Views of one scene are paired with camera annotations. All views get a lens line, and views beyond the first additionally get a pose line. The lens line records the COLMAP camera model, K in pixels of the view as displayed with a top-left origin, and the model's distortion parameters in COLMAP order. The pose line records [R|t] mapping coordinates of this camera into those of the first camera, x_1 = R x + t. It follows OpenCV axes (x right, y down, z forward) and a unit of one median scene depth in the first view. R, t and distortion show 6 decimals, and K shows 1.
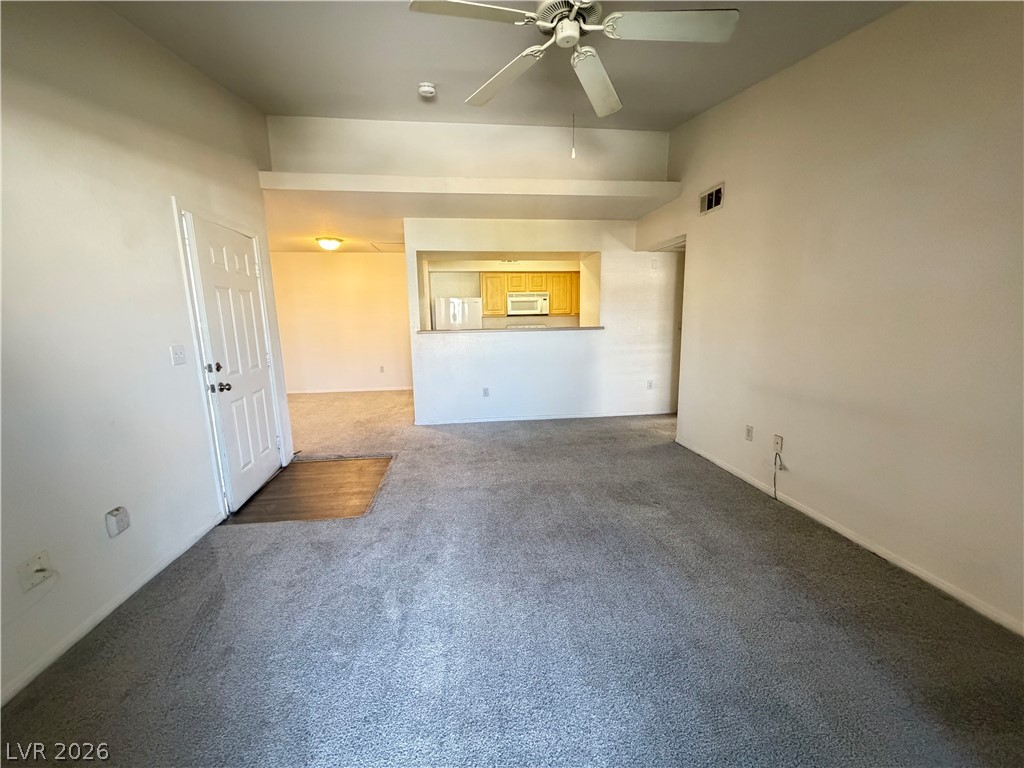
lens RADIAL K [[408.2, 0, 511.9], [0, 408.2, 385.2], [0, 0, 1]] dist [-0.001163, -0.000018]
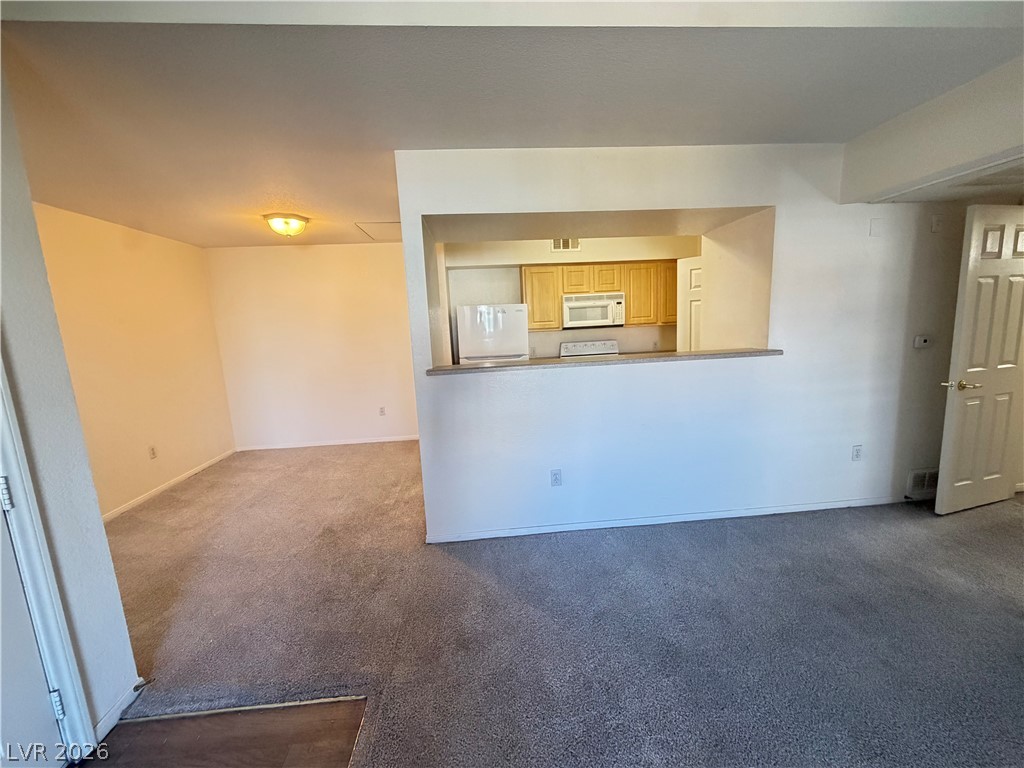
lens RADIAL K [[408.2, 0, 511.9], [0, 408.2, 385.2], [0, 0, 1]] dist [-0.001163, -0.000018]
pose [[0.998705, -0.024355, -0.044657, -0.070377], [0.023602, 0.999572, -0.017302, -0.070929], [0.045059, 0.016225, 0.998853, 0.338673]]
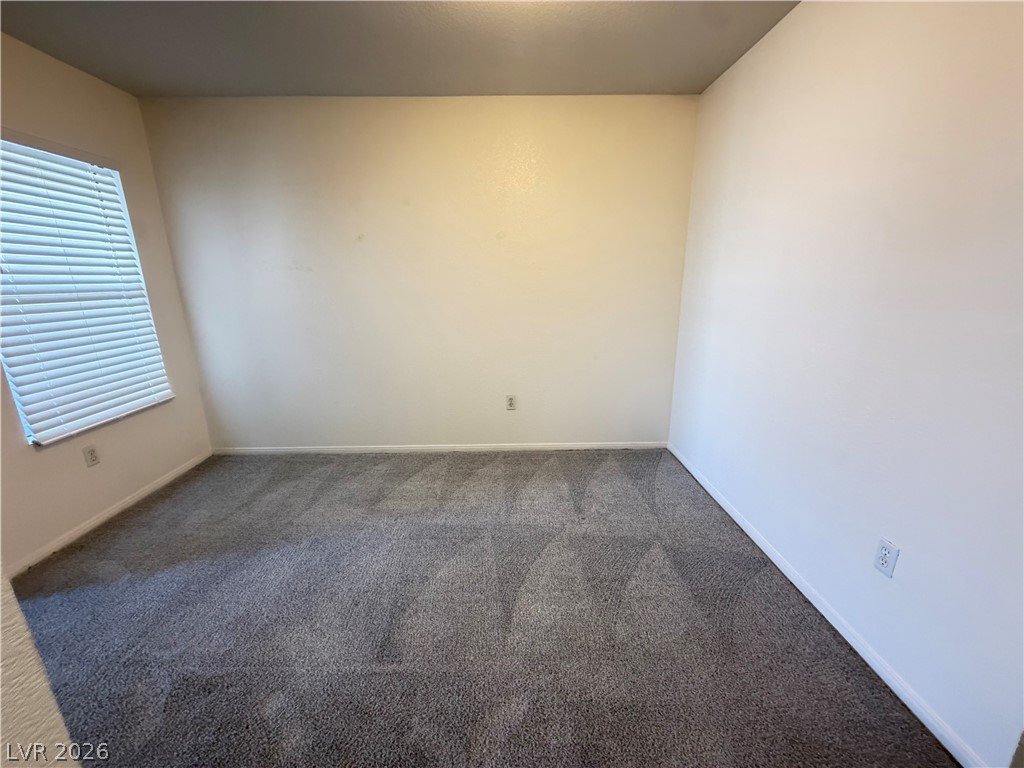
lens RADIAL K [[408.2, 0, 511.9], [0, 408.2, 385.2], [0, 0, 1]] dist [-0.001163, -0.000018]
pose [[-0.106800, 0.276692, -0.955005, -0.159555], [-0.158936, 0.943397, 0.291103, -0.156509], [0.981495, 0.182874, -0.056779, 0.923193]]
